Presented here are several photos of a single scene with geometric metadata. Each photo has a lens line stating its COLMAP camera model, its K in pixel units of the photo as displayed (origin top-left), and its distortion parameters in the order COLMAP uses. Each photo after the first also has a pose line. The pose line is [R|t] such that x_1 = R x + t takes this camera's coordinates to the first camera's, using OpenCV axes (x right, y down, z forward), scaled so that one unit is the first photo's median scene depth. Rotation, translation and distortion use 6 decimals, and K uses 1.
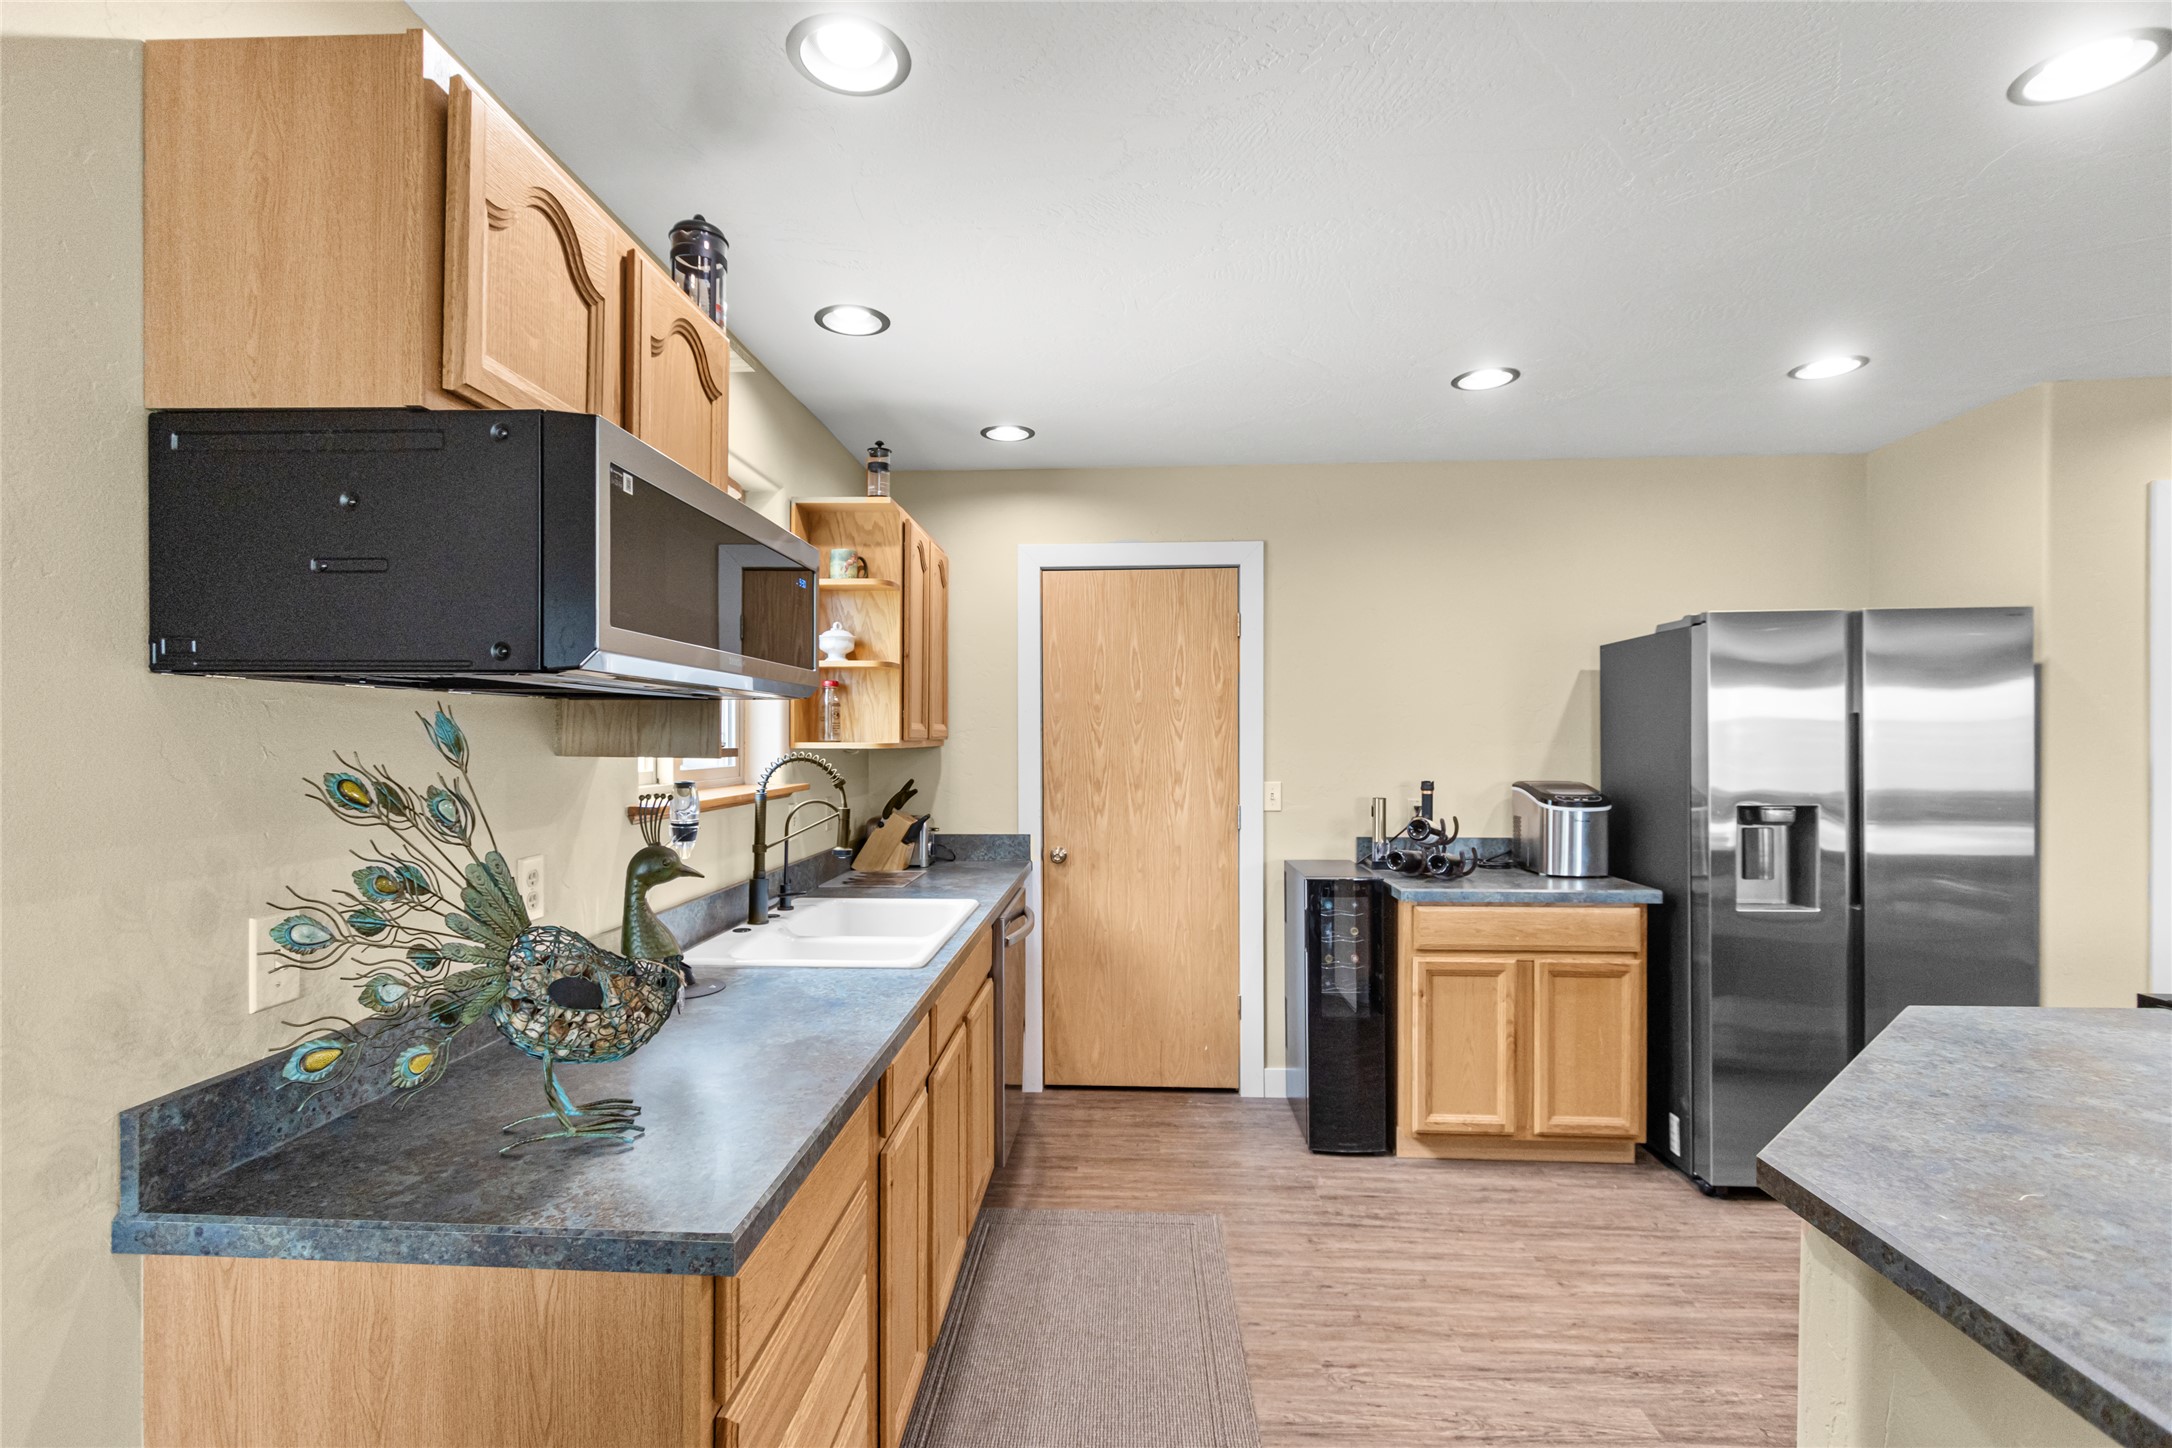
lens RADIAL K [[1031.8, 0, 1077.6], [0, 1031.8, 736.2], [0, 0, 1]] dist [-0.003817, -0.000514]
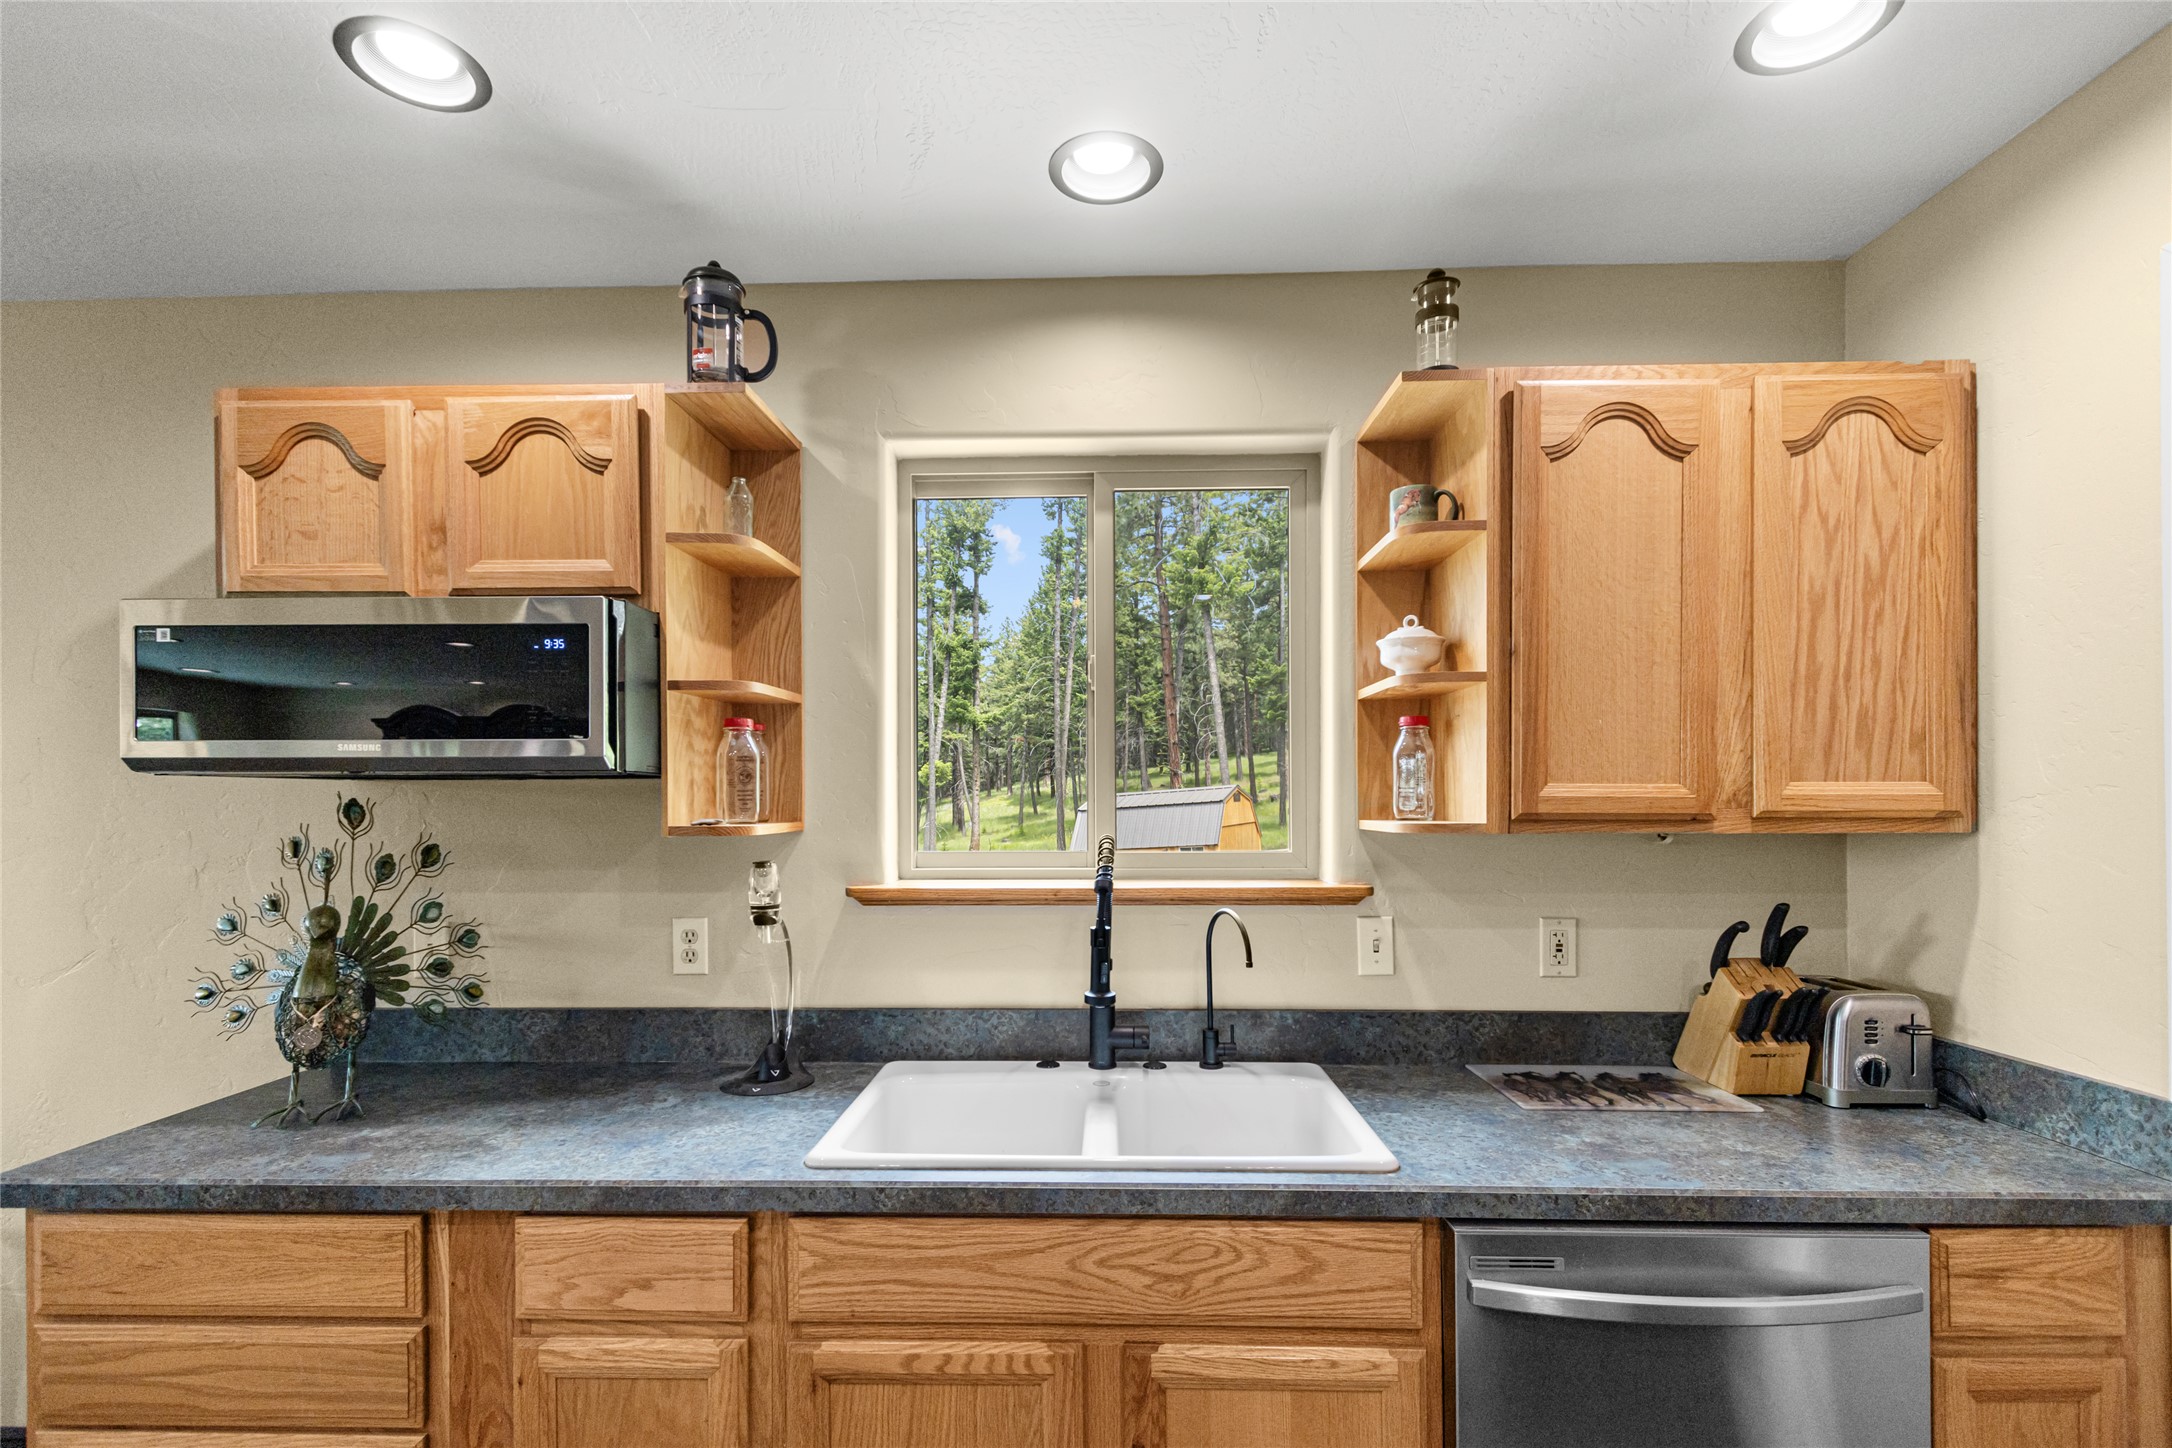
lens RADIAL K [[1031.8, 0, 1105.9], [0, 1031.8, 813.3], [0, 0, 1]] dist [-0.003817, -0.000514]
pose [[0.022871, 0.013029, -0.999654, 0.283687], [-0.000345, 0.999915, 0.013024, -0.004176], [0.999738, 0.000047, 0.022873, 0.676017]]
